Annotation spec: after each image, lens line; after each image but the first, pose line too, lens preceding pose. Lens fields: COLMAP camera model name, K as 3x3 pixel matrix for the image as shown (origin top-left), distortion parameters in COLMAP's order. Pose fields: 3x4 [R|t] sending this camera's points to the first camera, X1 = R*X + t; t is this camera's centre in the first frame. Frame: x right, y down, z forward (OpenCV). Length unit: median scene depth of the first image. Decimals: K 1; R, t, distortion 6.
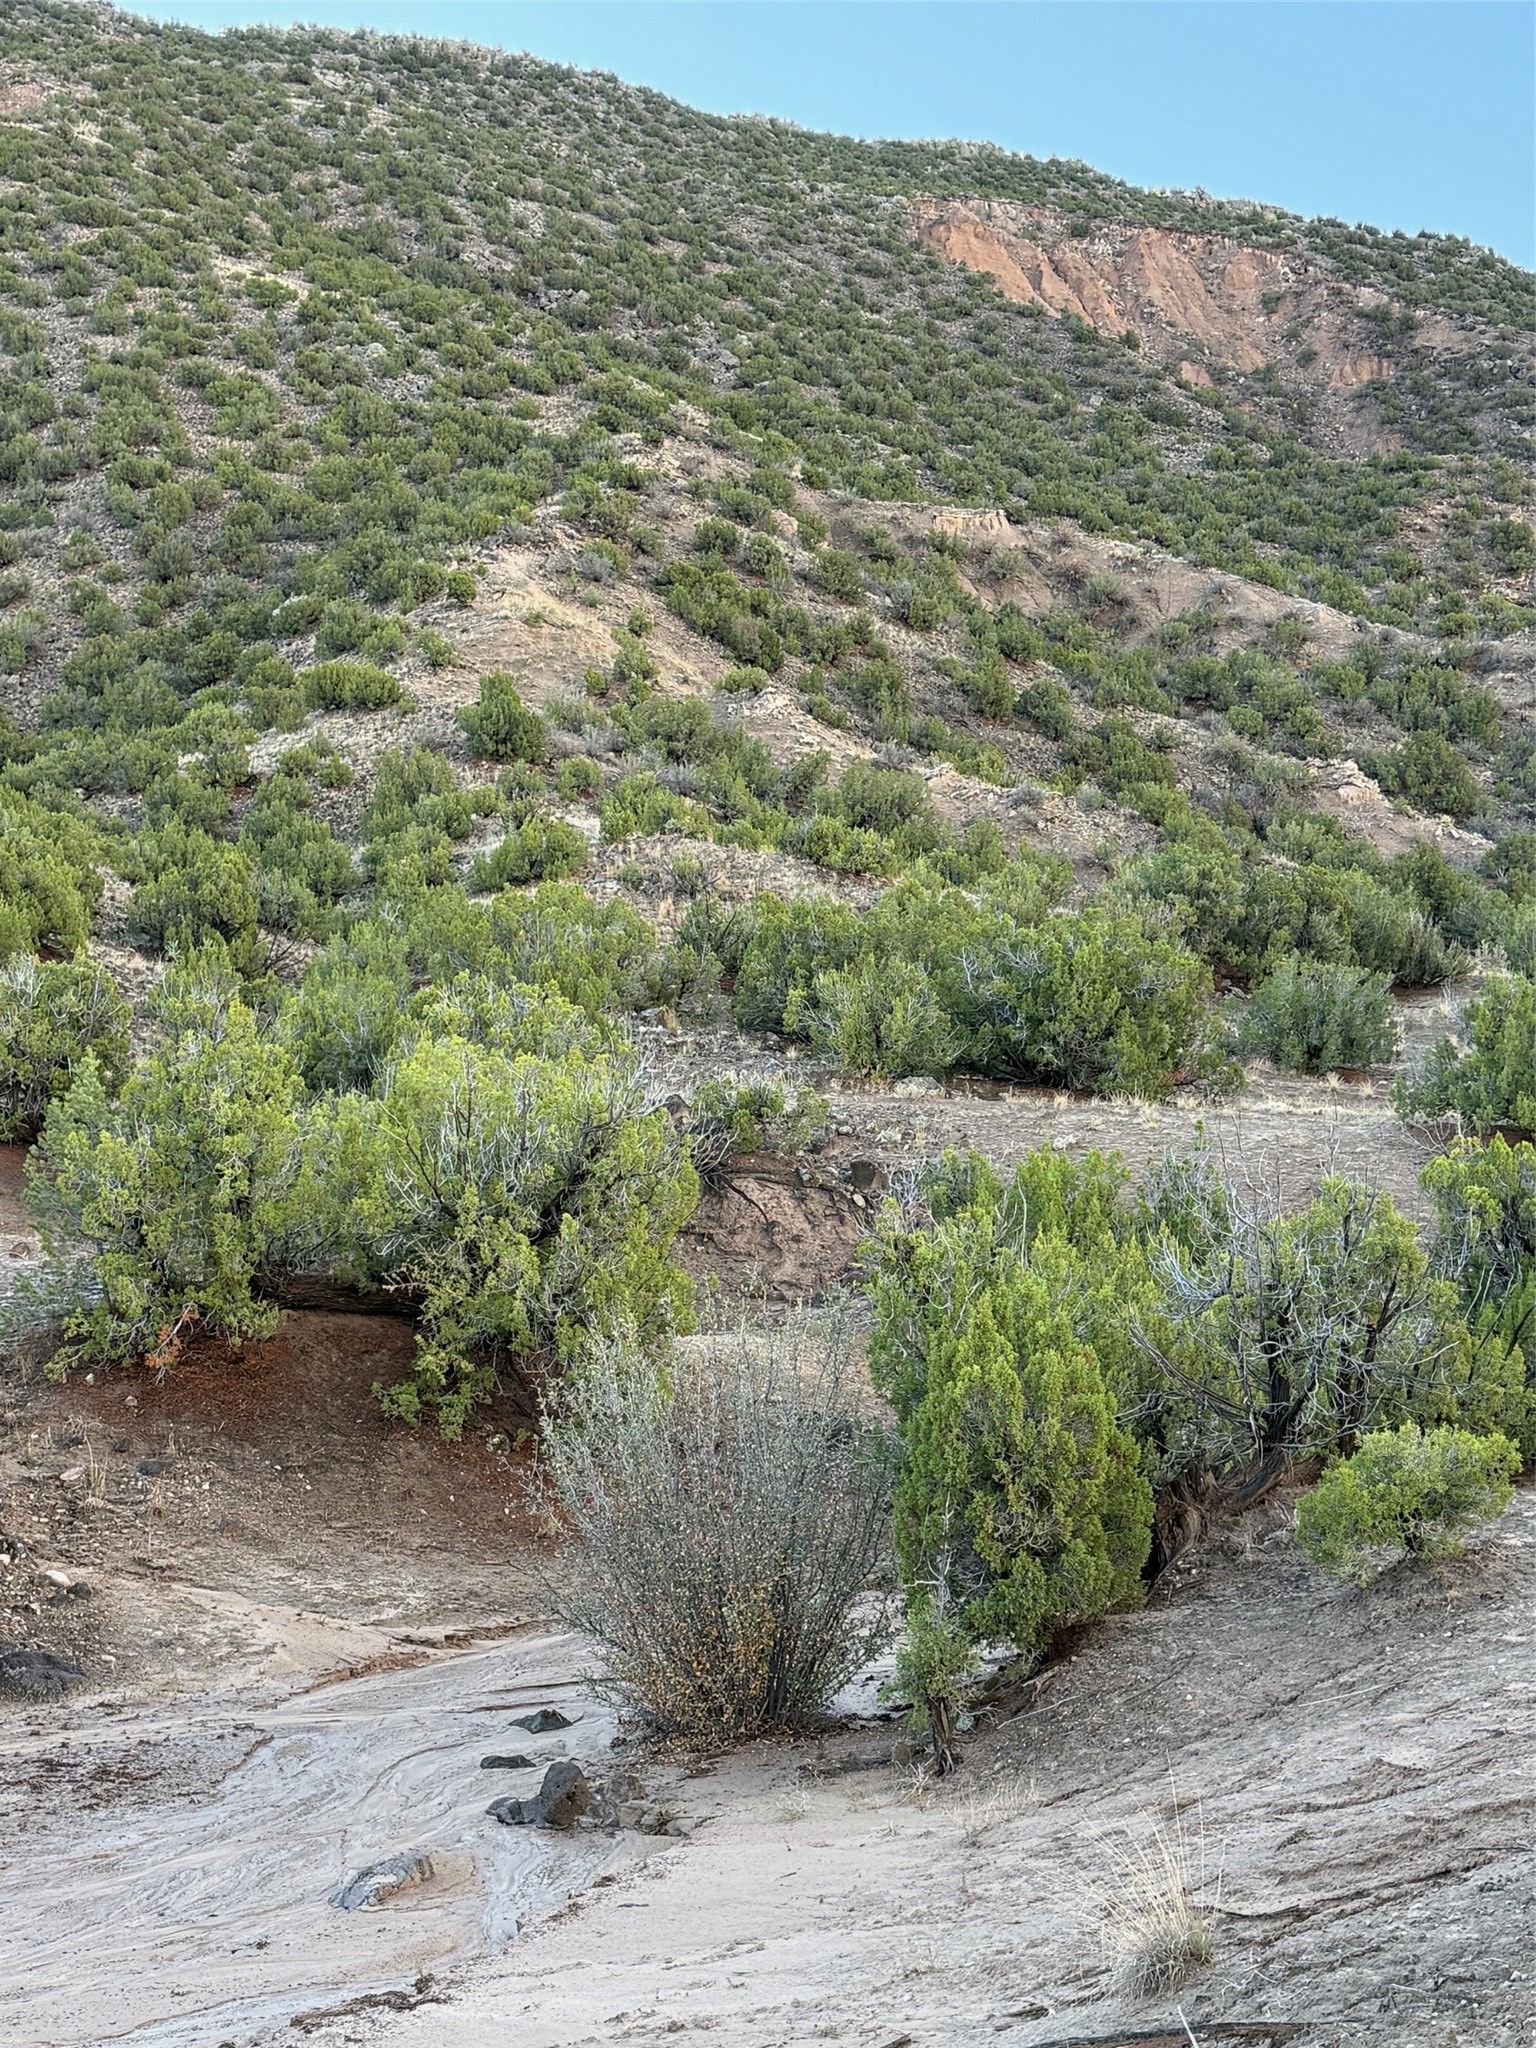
lens RADIAL K [[2835.8, 0, 765.1], [0, 2835.8, 1023.2], [0, 0, 1]] dist [0.176661, -0.293140]
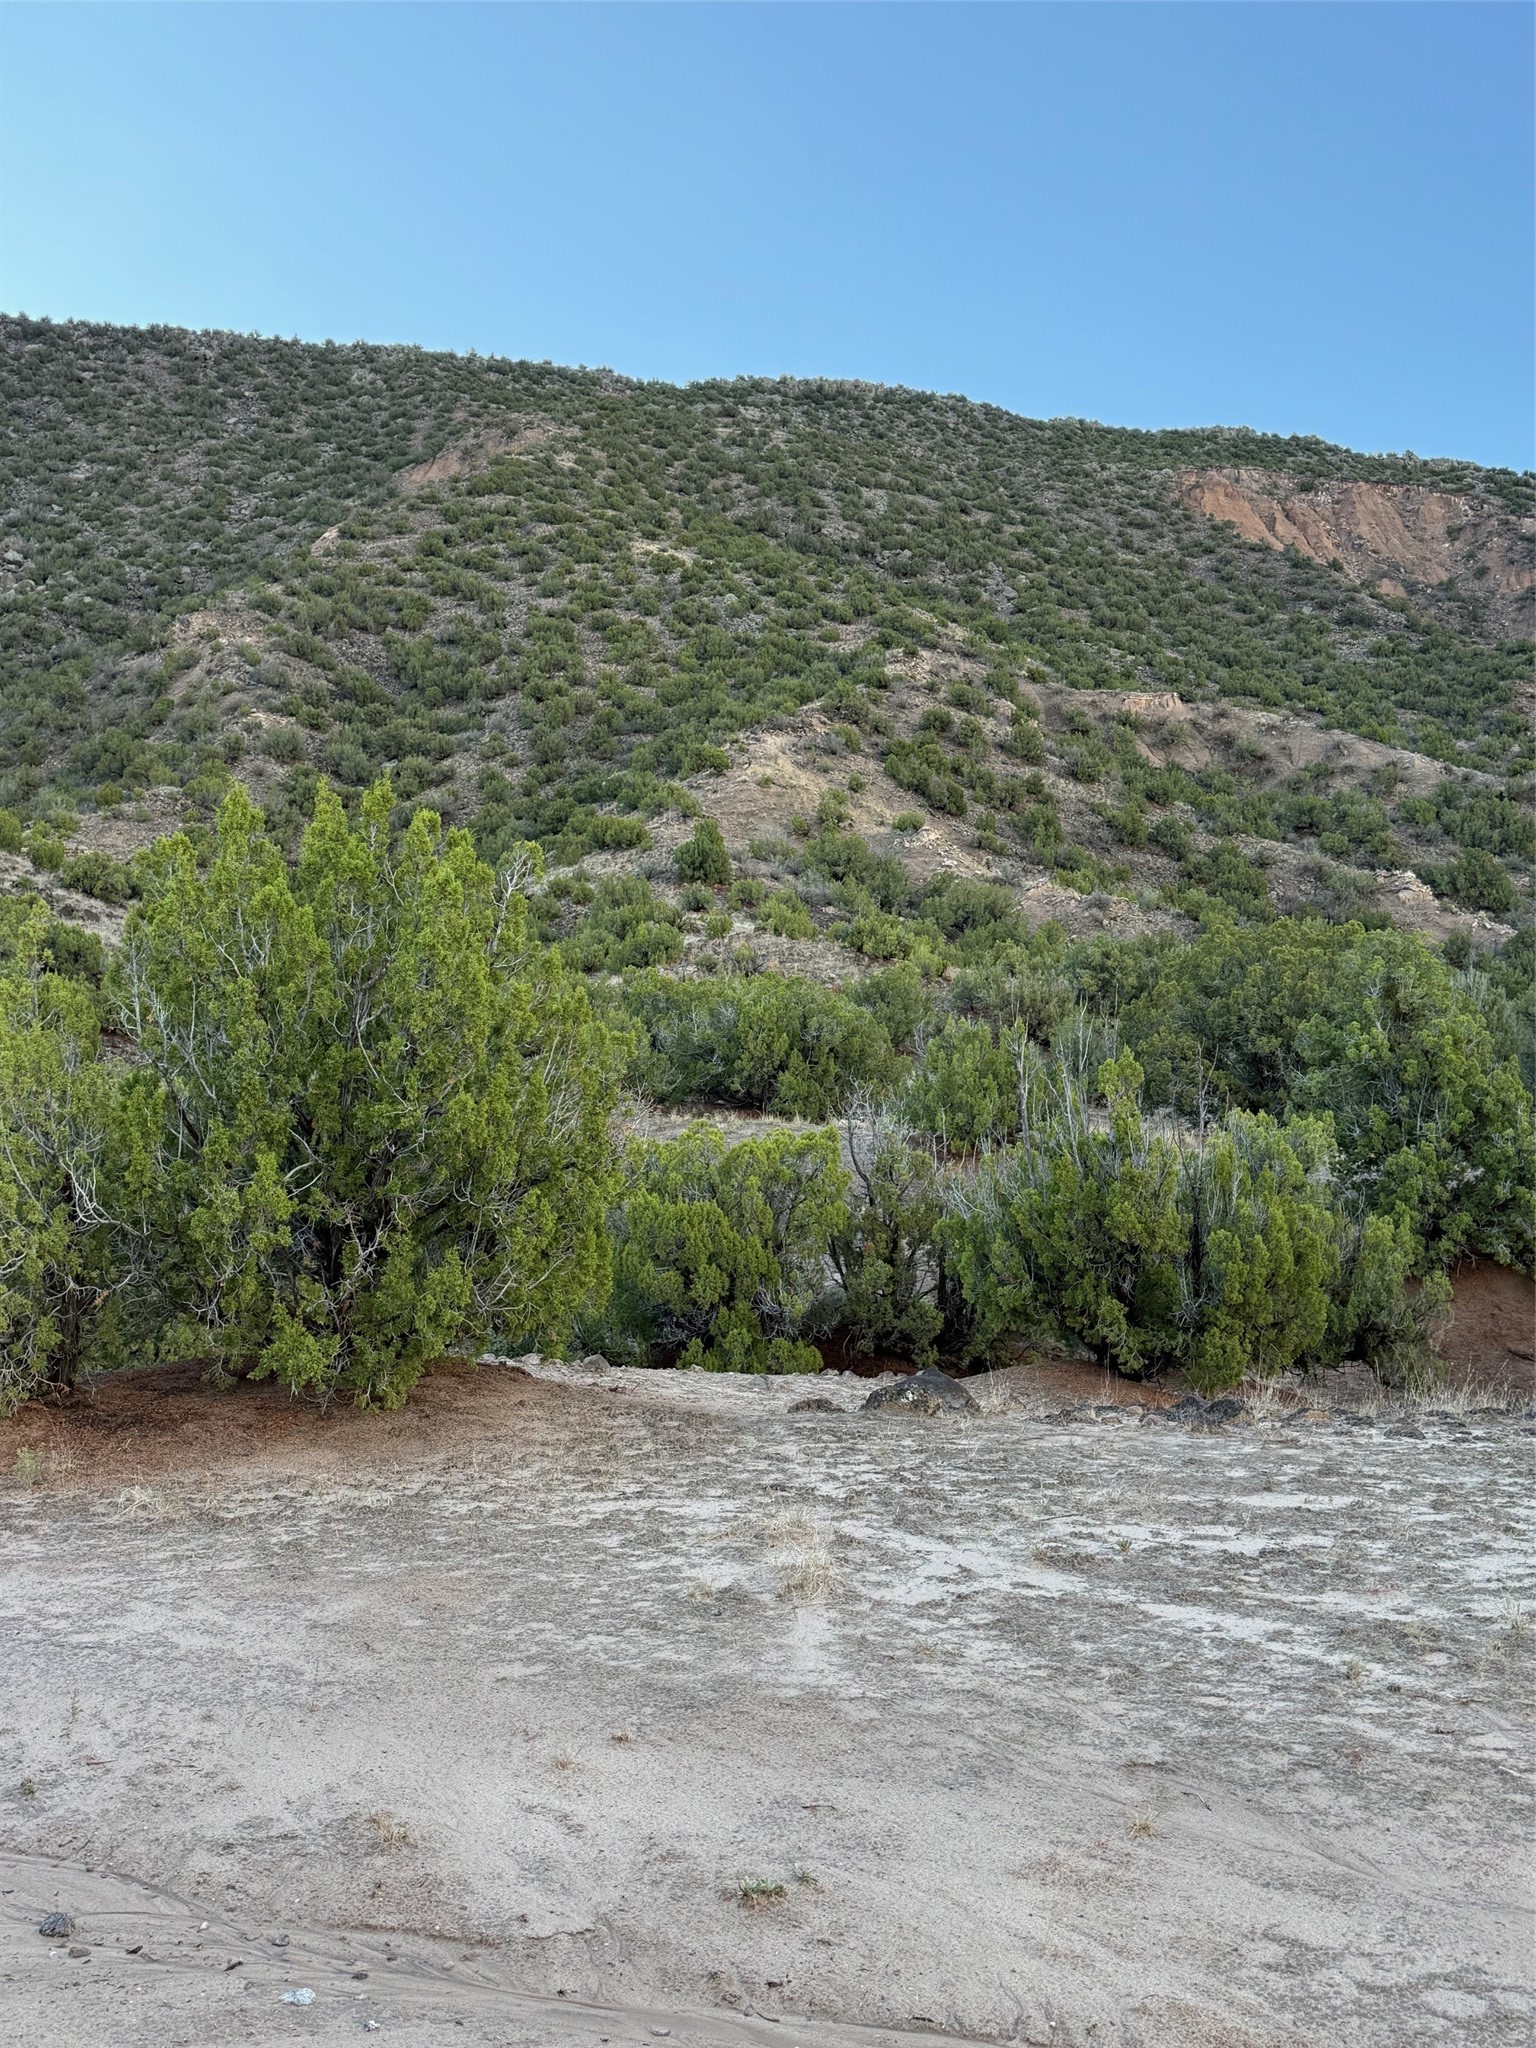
lens RADIAL K [[2036.6, 0, 766.3], [0, 2036.6, 1019.8], [0, 0, 1]] dist [0.208806, -0.470423]
pose [[0.985825, -0.007885, -0.167591, 0.059880], [0.003232, 0.999602, -0.028023, 0.001685], [0.167745, 0.027084, 0.985458, 0.012712]]
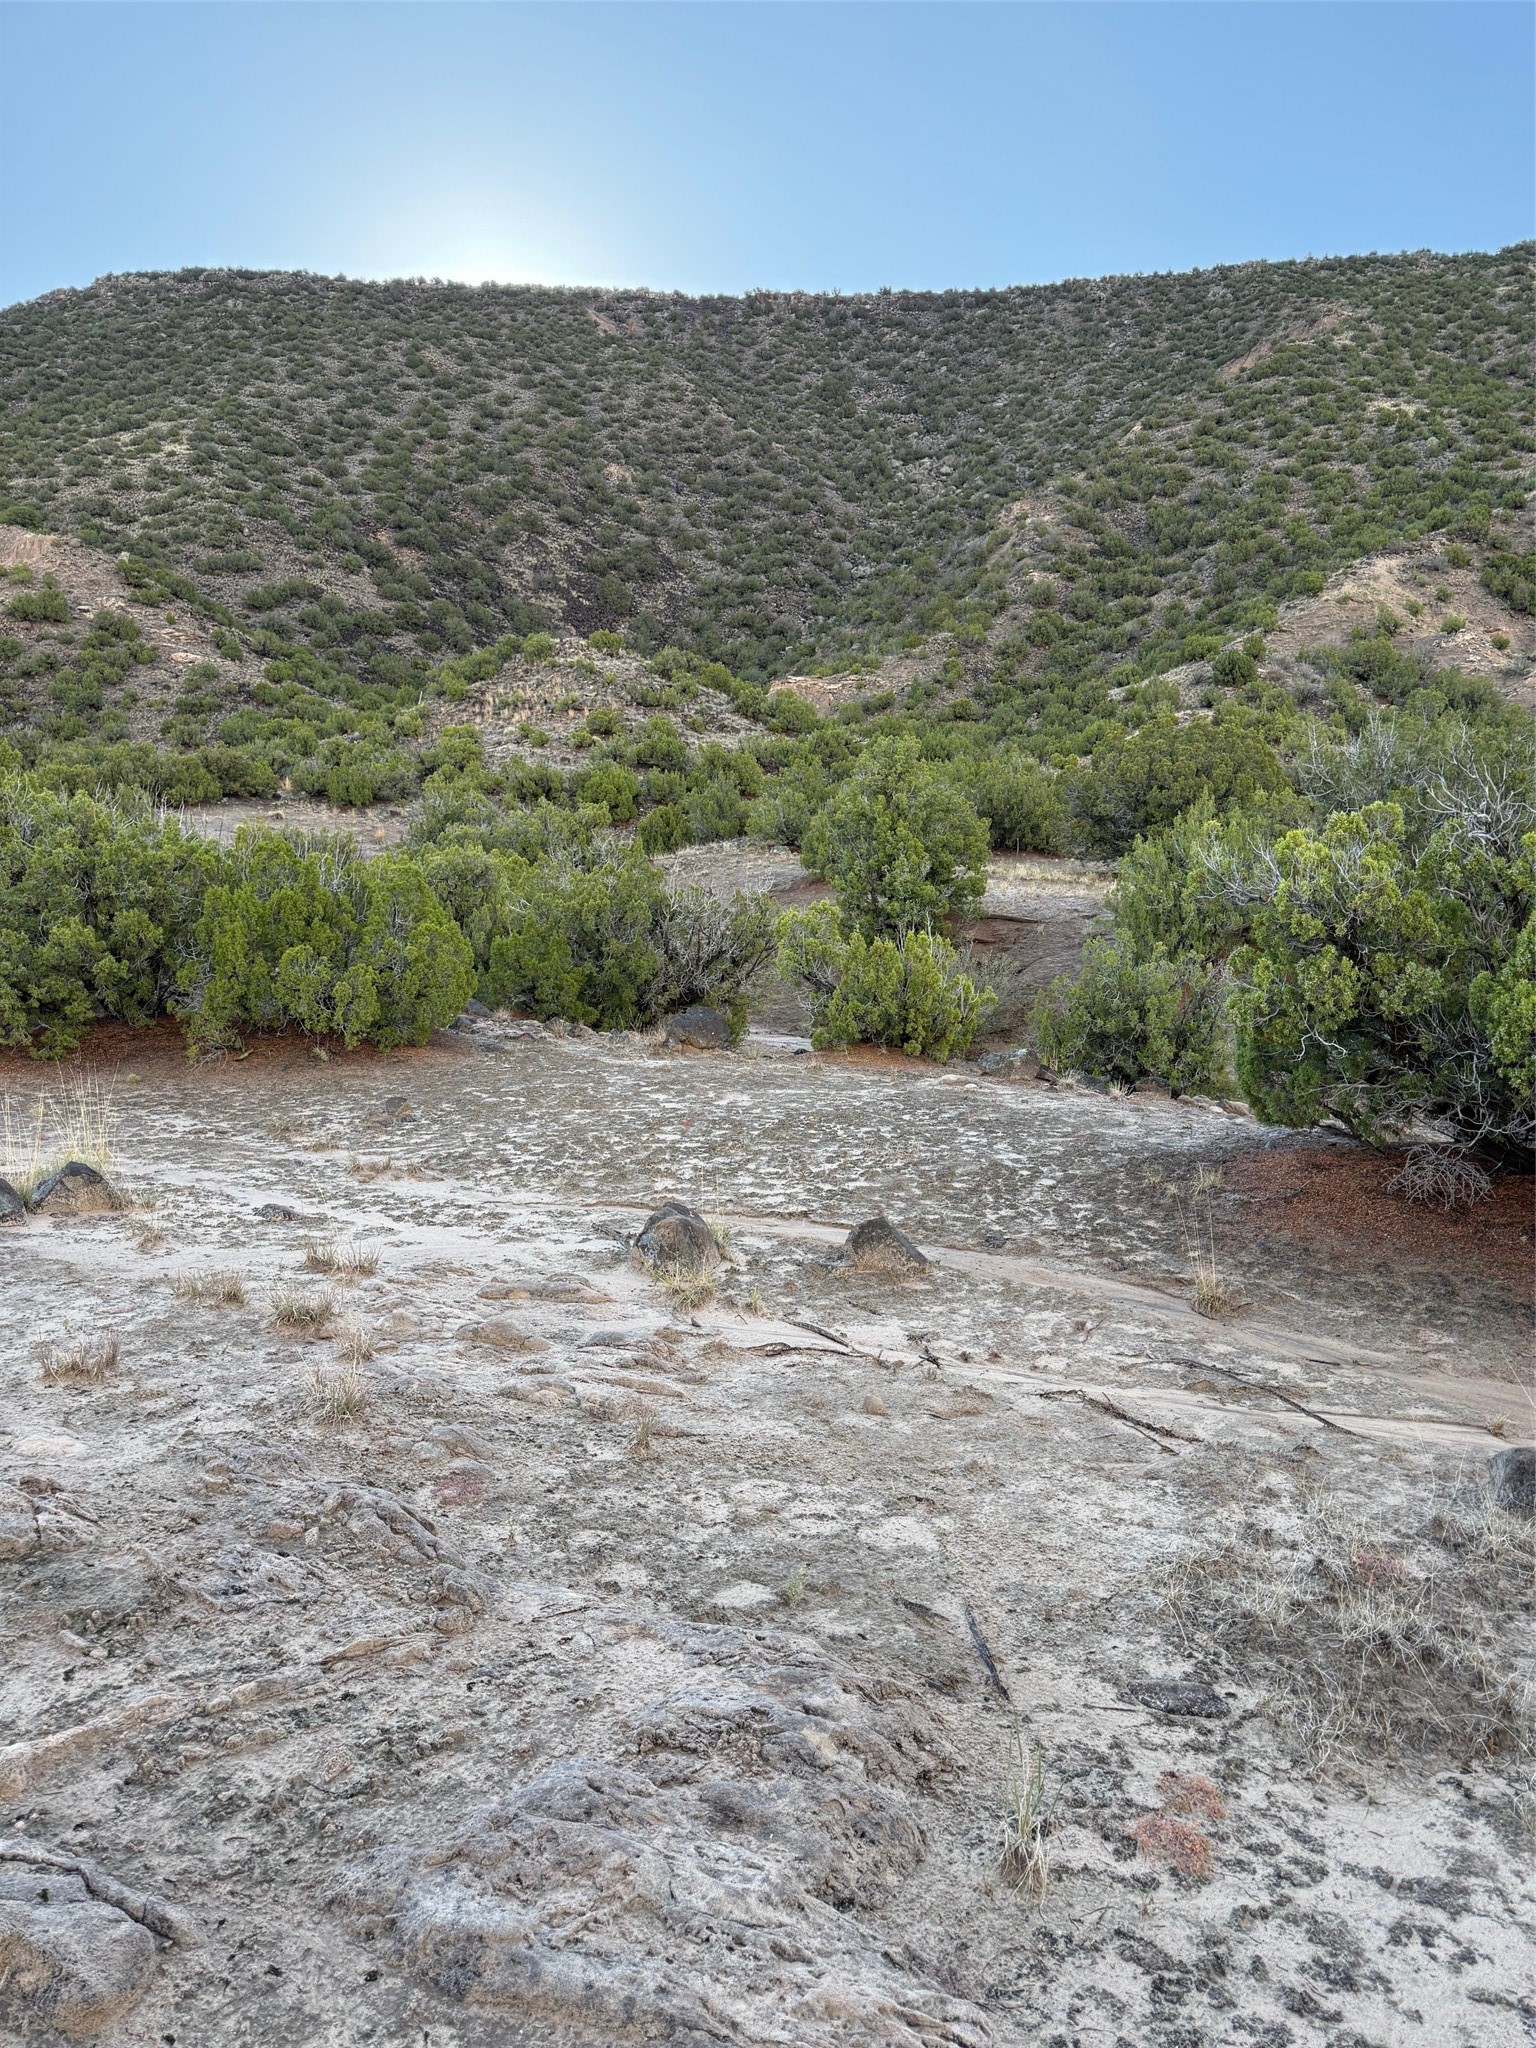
lens RADIAL K [[1444.2, 0, 775.1], [0, 1444.2, 1031.0], [0, 0, 1]] dist [0.022476, -0.021842]
pose [[0.780947, 0.090422, -0.618018, 0.158221], [-0.005081, 0.990352, 0.138478, 0.001443], [0.624577, -0.105004, 0.773872, 0.030037]]
